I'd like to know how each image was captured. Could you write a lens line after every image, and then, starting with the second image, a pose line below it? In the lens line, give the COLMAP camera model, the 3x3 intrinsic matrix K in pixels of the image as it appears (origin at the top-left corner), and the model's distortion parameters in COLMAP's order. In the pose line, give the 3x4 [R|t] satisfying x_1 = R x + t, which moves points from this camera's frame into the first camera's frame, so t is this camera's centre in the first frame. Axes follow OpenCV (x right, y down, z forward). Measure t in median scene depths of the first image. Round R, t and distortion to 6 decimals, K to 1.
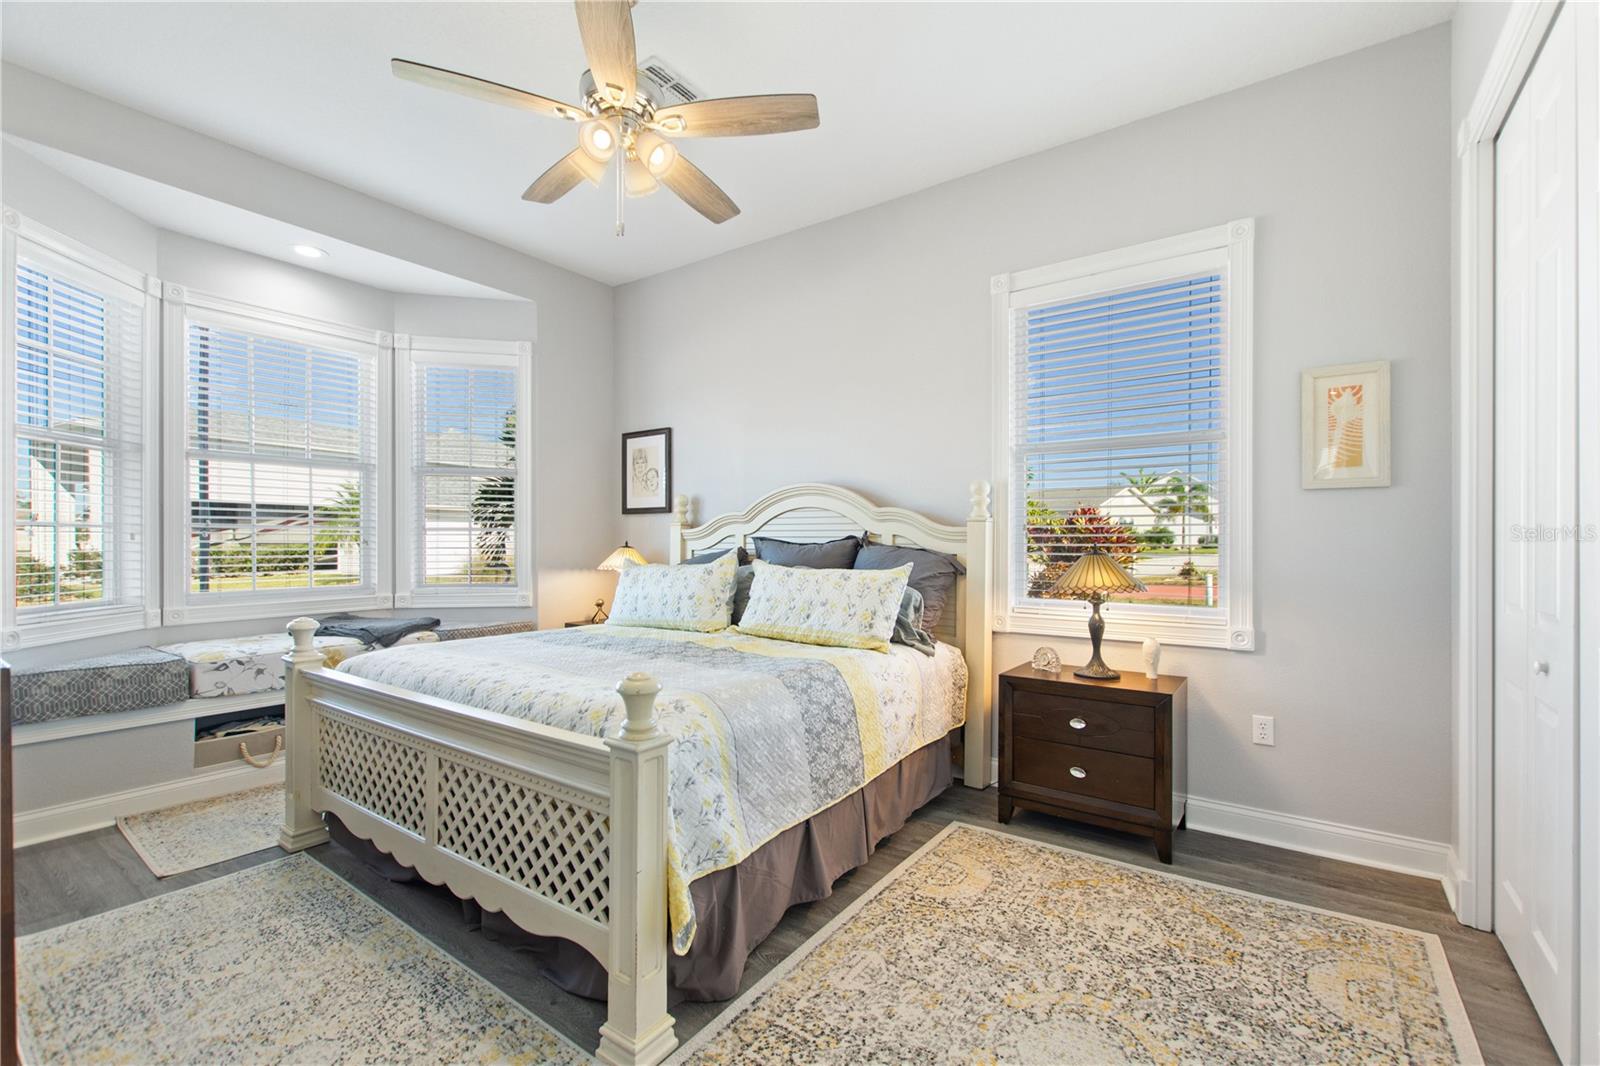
lens RADIAL K [[696.9, 0, 800.0], [0, 696.9, 541.7], [0, 0, 1]] dist [0.006432, -0.001055]
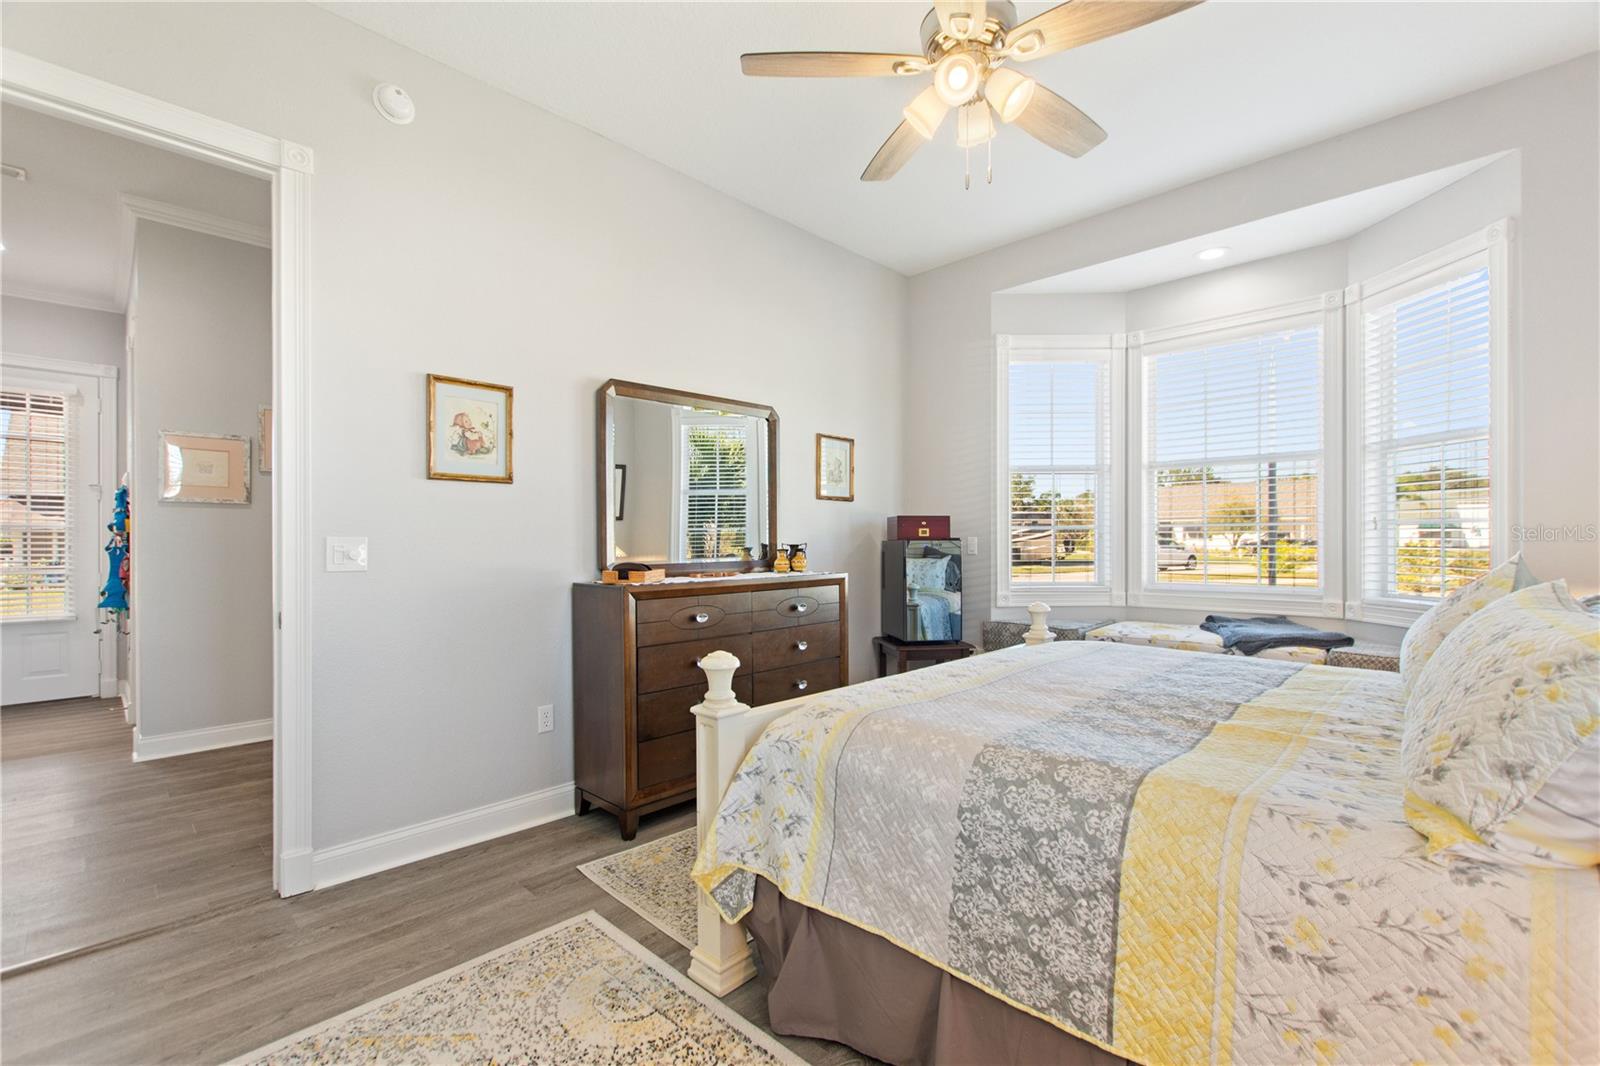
lens RADIAL K [[696.9, 0, 800.9], [0, 696.9, 533.9], [0, 0, 1]] dist [0.006432, -0.001055]
pose [[-0.155585, -0.009218, -0.987779, 0.513370], [0.003294, 0.999946, -0.009850, 0.000739], [0.987817, -0.004787, -0.155547, 0.741865]]
